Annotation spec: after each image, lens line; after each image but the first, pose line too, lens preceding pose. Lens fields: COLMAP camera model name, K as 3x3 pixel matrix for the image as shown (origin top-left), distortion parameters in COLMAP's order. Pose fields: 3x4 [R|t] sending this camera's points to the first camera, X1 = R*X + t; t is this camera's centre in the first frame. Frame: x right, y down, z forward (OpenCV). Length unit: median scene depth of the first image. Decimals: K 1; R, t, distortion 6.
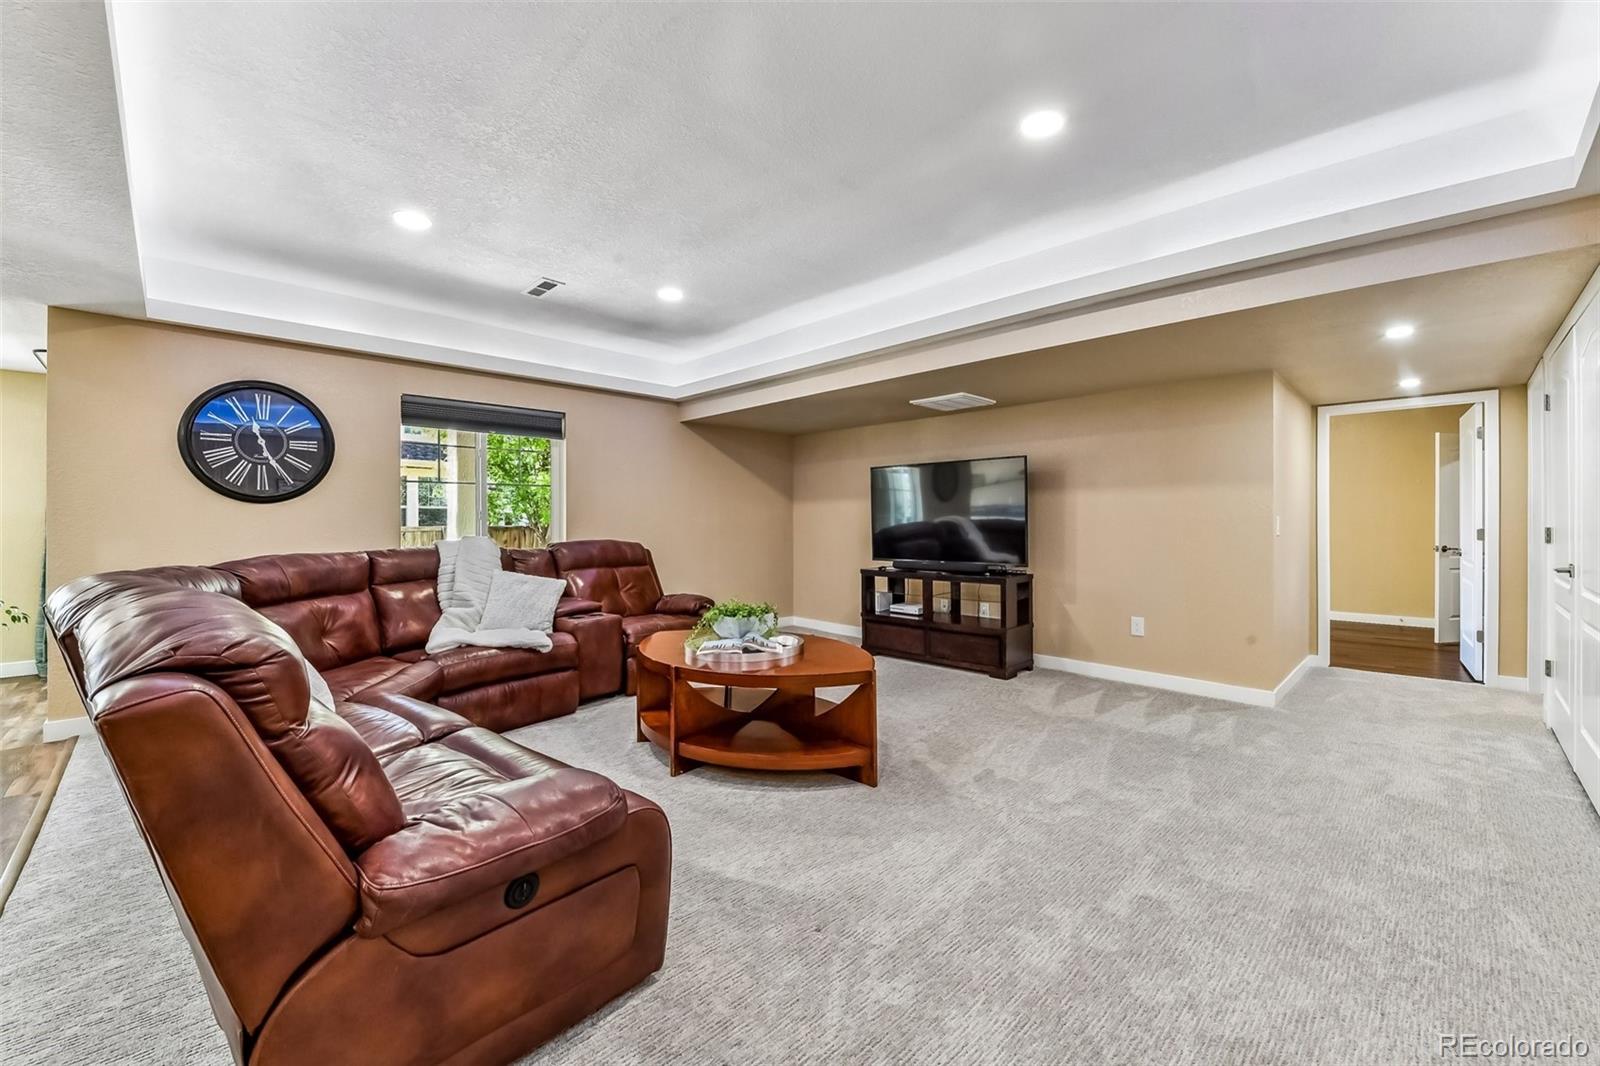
lens RADIAL K [[654.5, 0, 803.6], [0, 654.5, 526.7], [0, 0, 1]] dist [-0.017192, -0.000669]
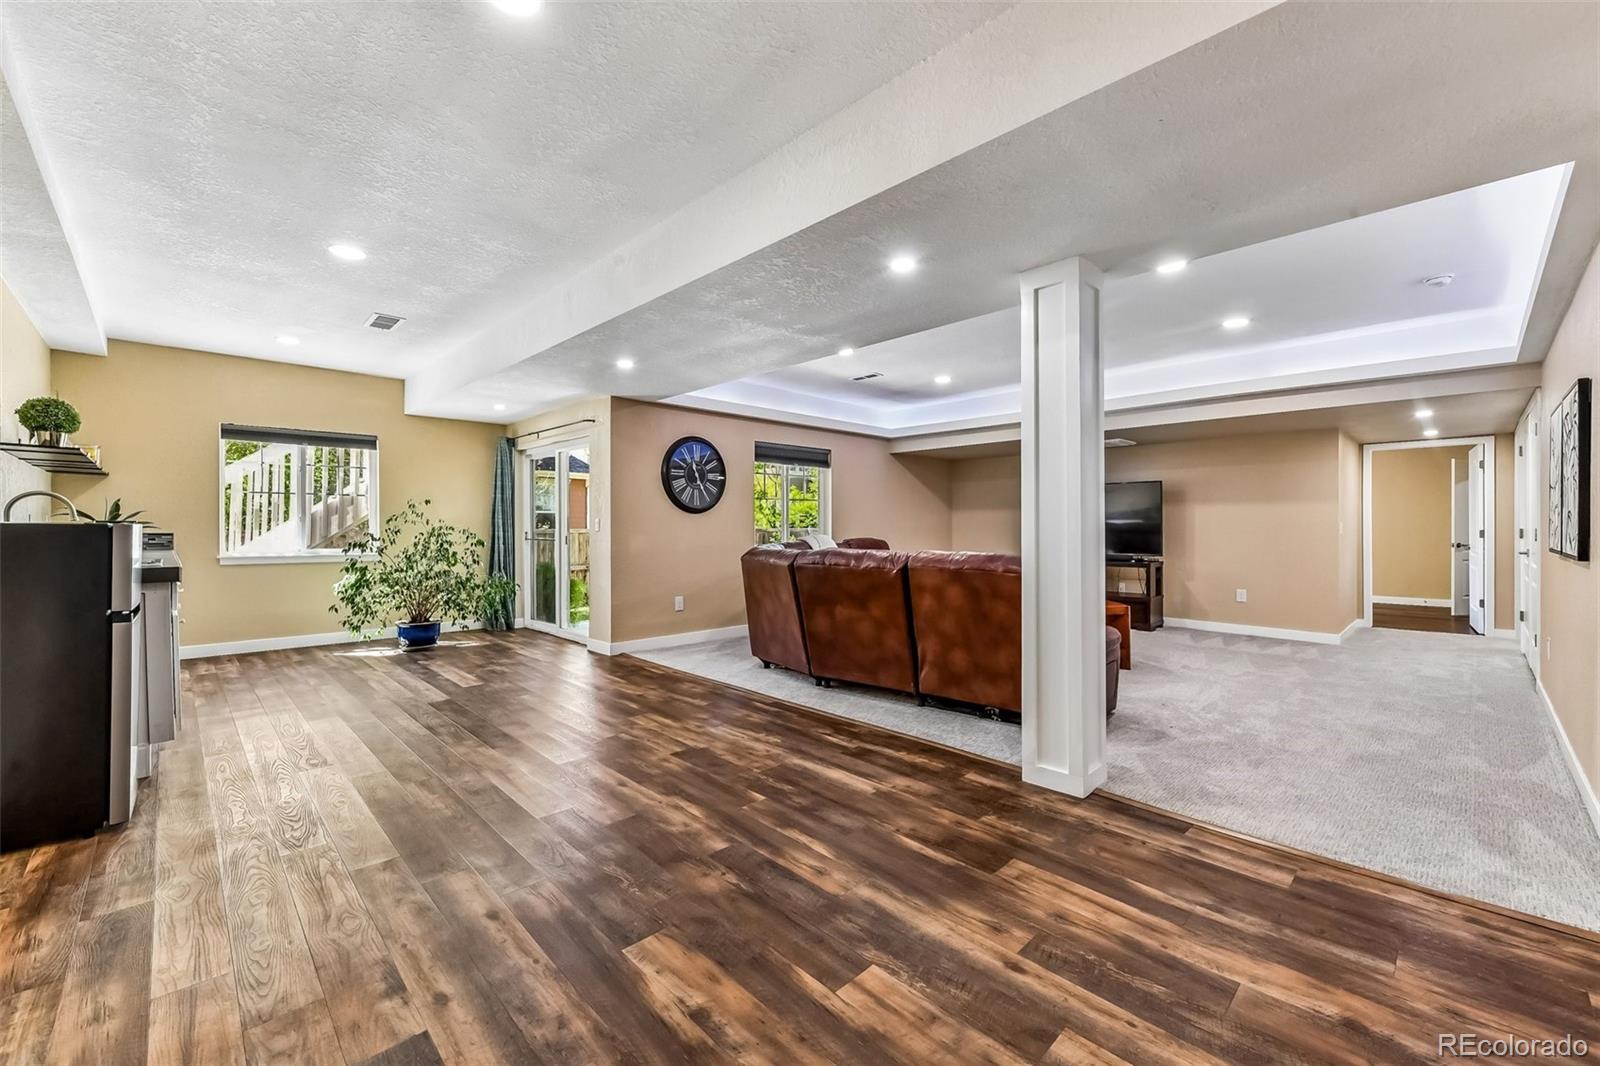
lens RADIAL K [[652.0, 0, 796.1], [0, 652.0, 530.0], [0, 0, 1]] dist [-0.002935, 0.000442]
pose [[0.999800, 0.000402, -0.020004, -0.499029], [-0.000436, 0.999998, -0.001736, 0.006467], [0.020003, 0.001745, 0.999798, -0.536691]]
